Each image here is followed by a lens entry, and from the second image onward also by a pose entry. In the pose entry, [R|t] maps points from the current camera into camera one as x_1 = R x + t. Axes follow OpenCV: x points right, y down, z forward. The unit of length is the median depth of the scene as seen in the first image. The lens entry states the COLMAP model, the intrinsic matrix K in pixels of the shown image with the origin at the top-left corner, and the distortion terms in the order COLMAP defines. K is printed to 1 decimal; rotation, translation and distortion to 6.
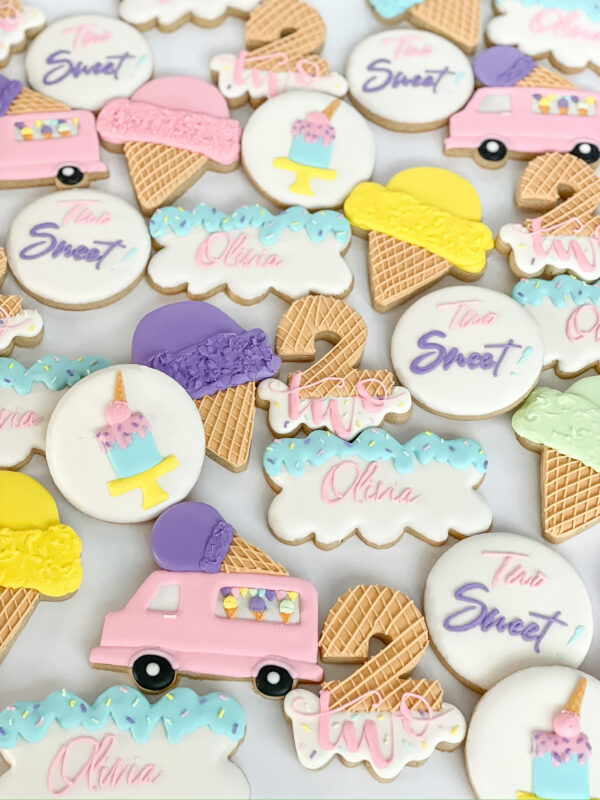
lens RADIAL K [[1210.4, 0, 300.0], [0, 1210.4, 400.0], [0, 0, 1]] dist [0.169229, 0.037066]
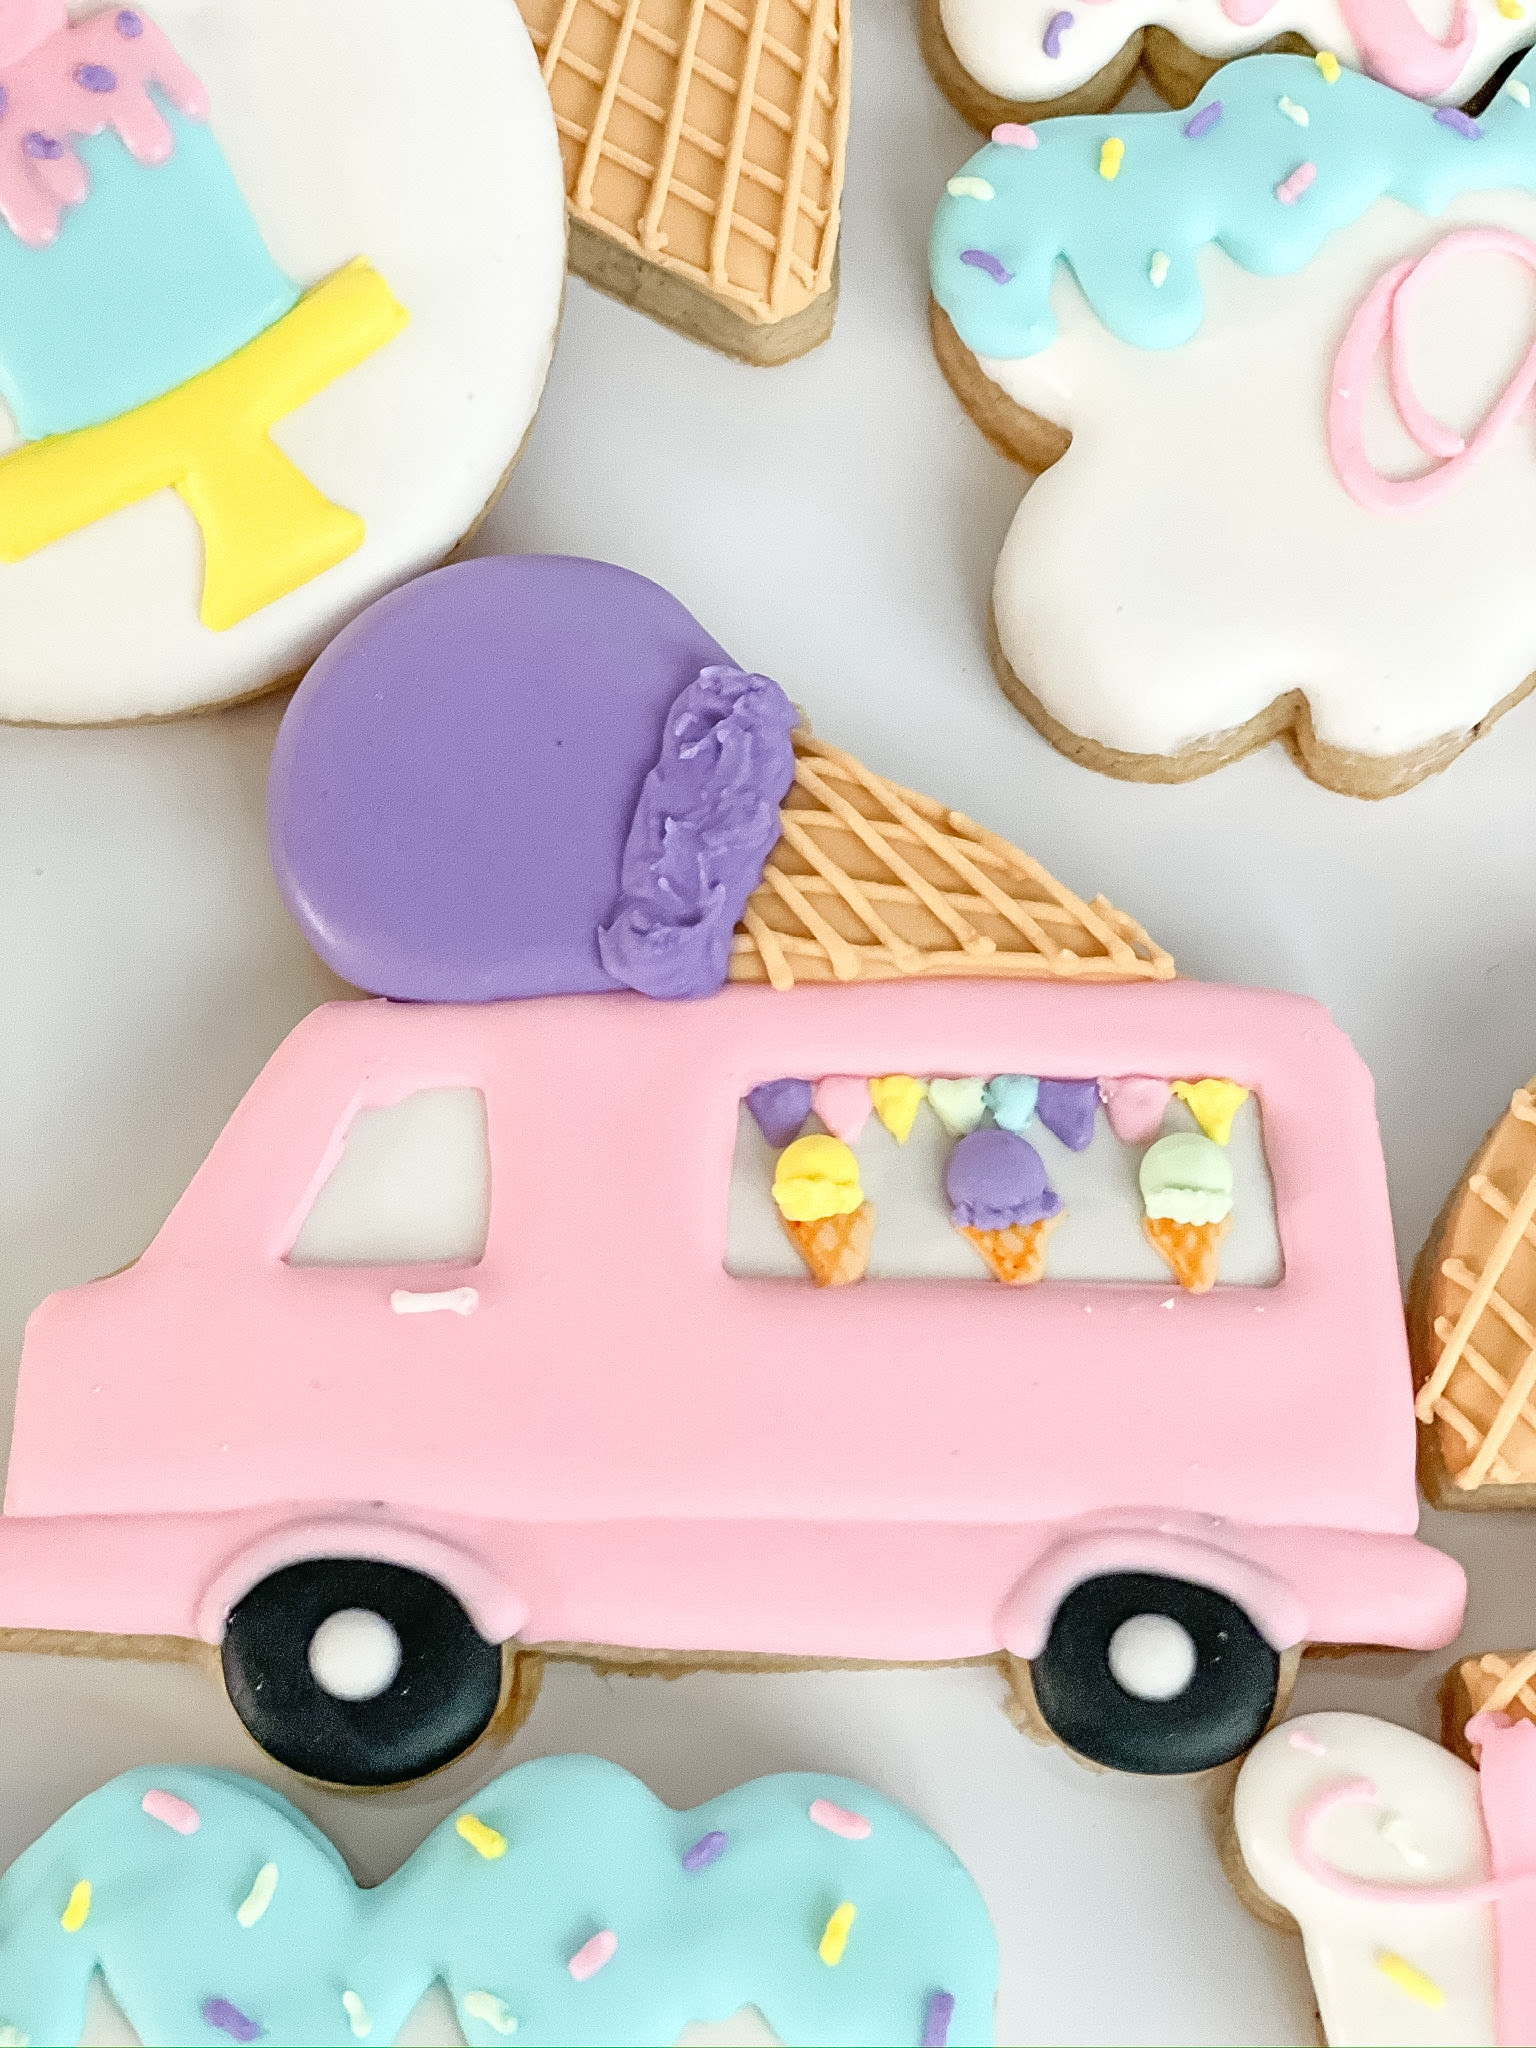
lens RADIAL K [[3176.3, 0, 768.0], [0, 3176.3, 1024.0], [0, 0, 1]] dist [0.019022, 0.012603]
pose [[0.996914, -0.072902, -0.029131, -0.047149], [0.077188, 0.977923, 0.194187, 0.064498], [0.014332, -0.195836, 0.980532, 0.571398]]
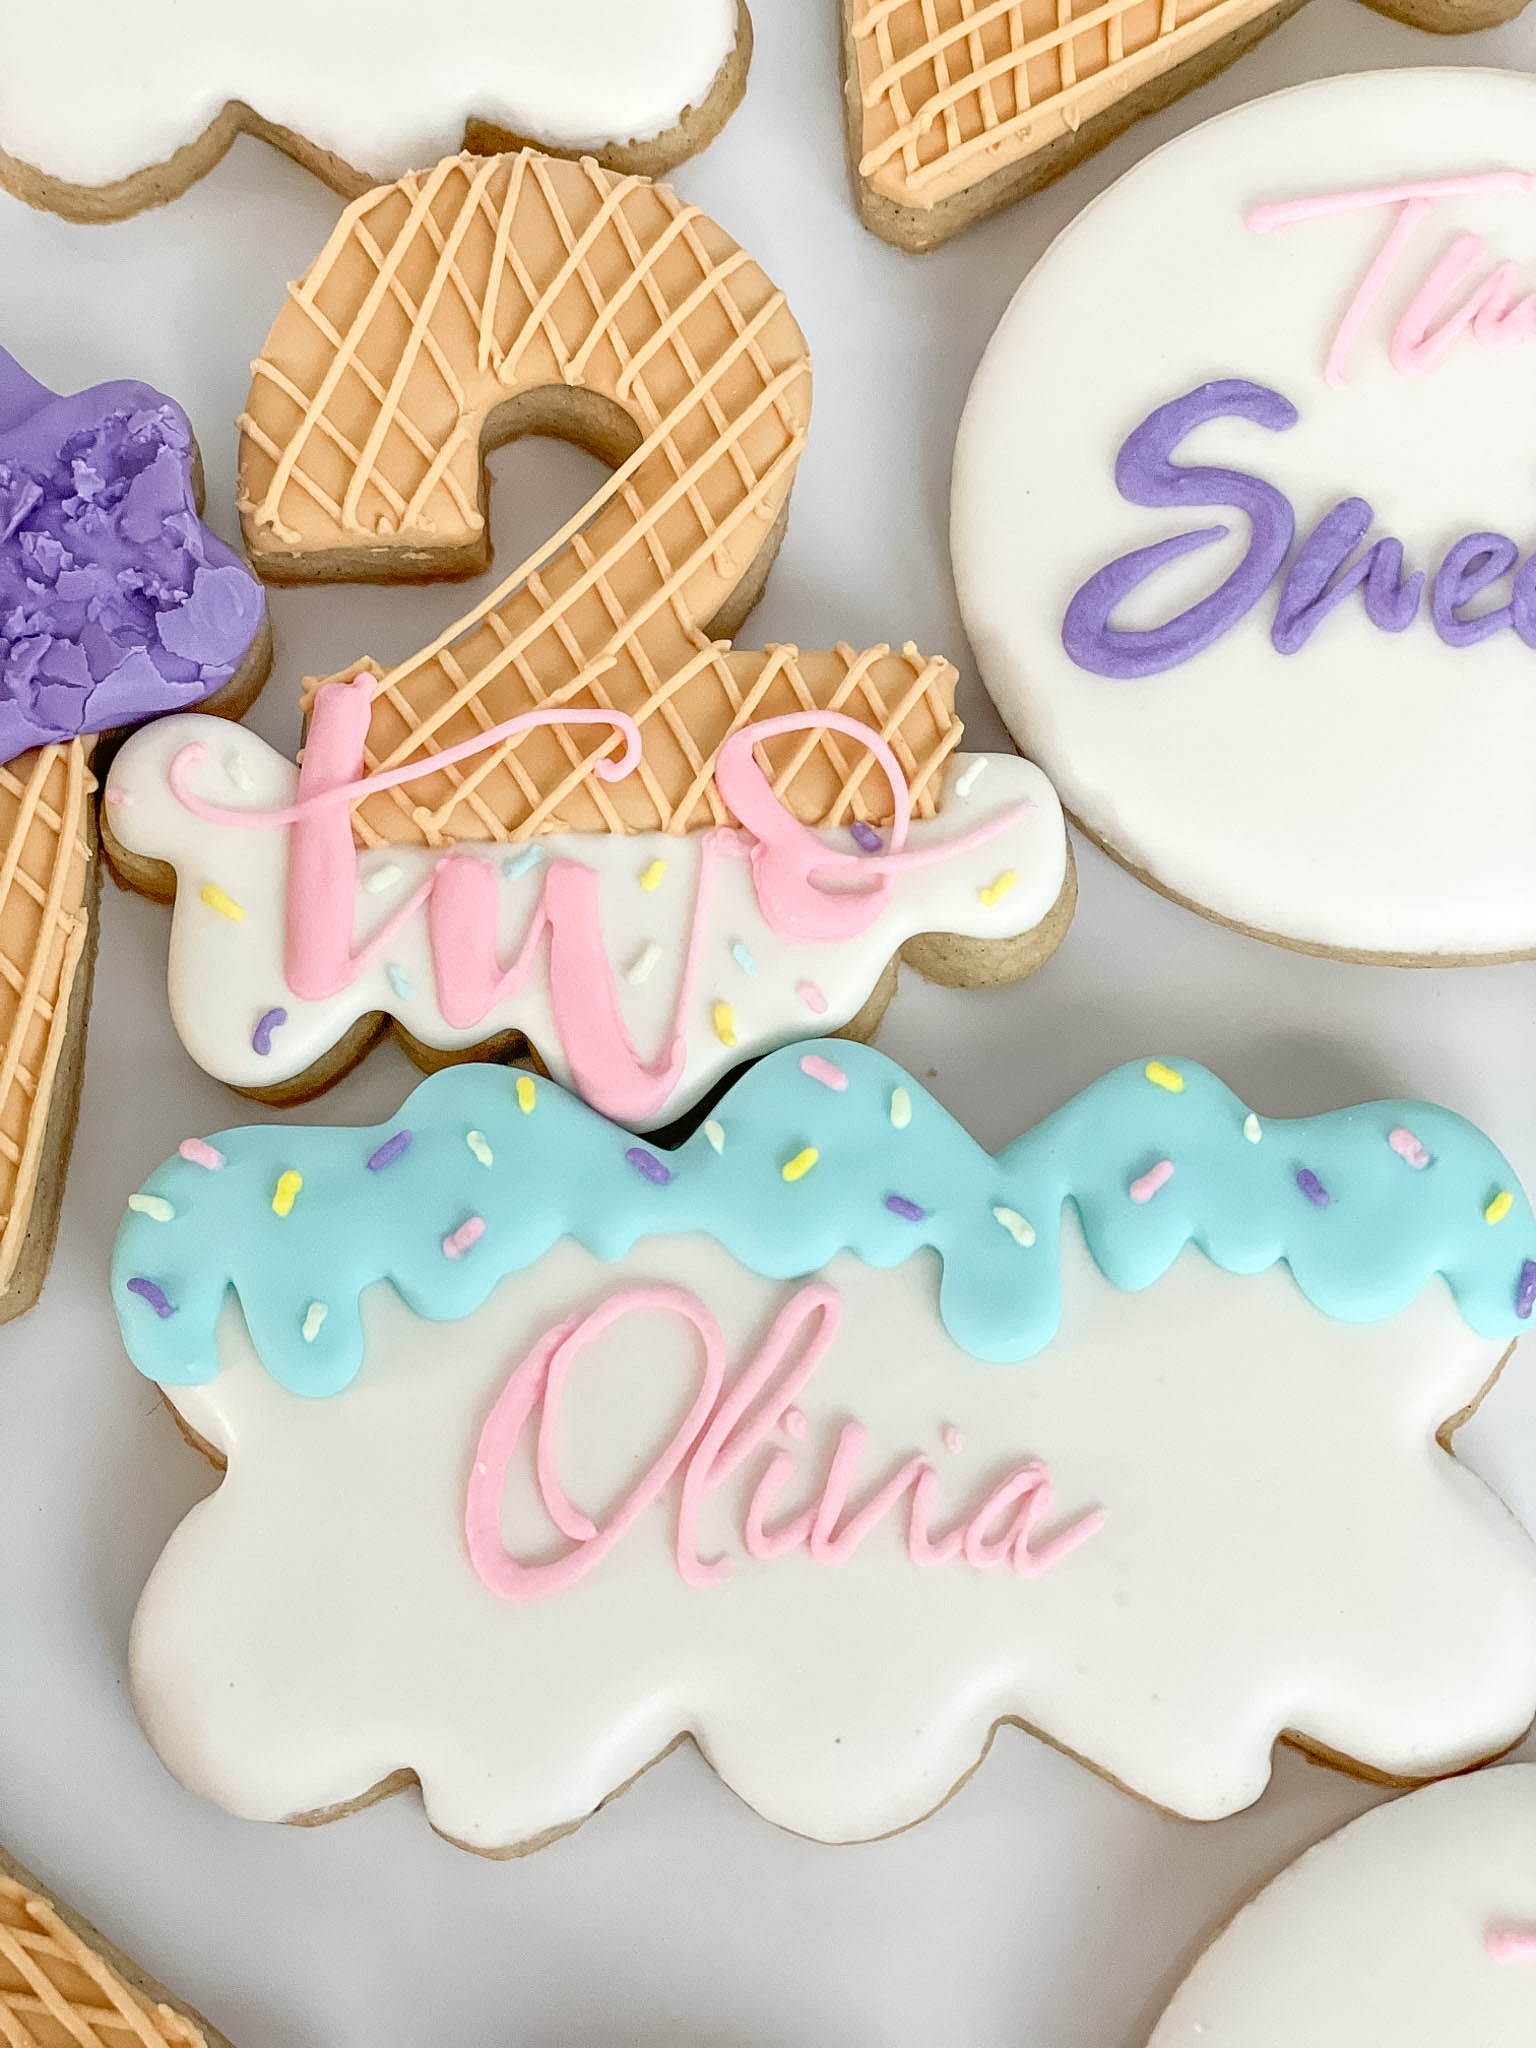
lens RADIAL K [[3176.3, 0, 768.0], [0, 3176.3, 1024.0], [0, 0, 1]] dist [0.019022, 0.012603]
pose [[0.997395, -0.005199, -0.071939, 0.085637], [0.022432, 0.970298, 0.240872, -0.080826], [0.068550, -0.241859, 0.967887, 0.610439]]
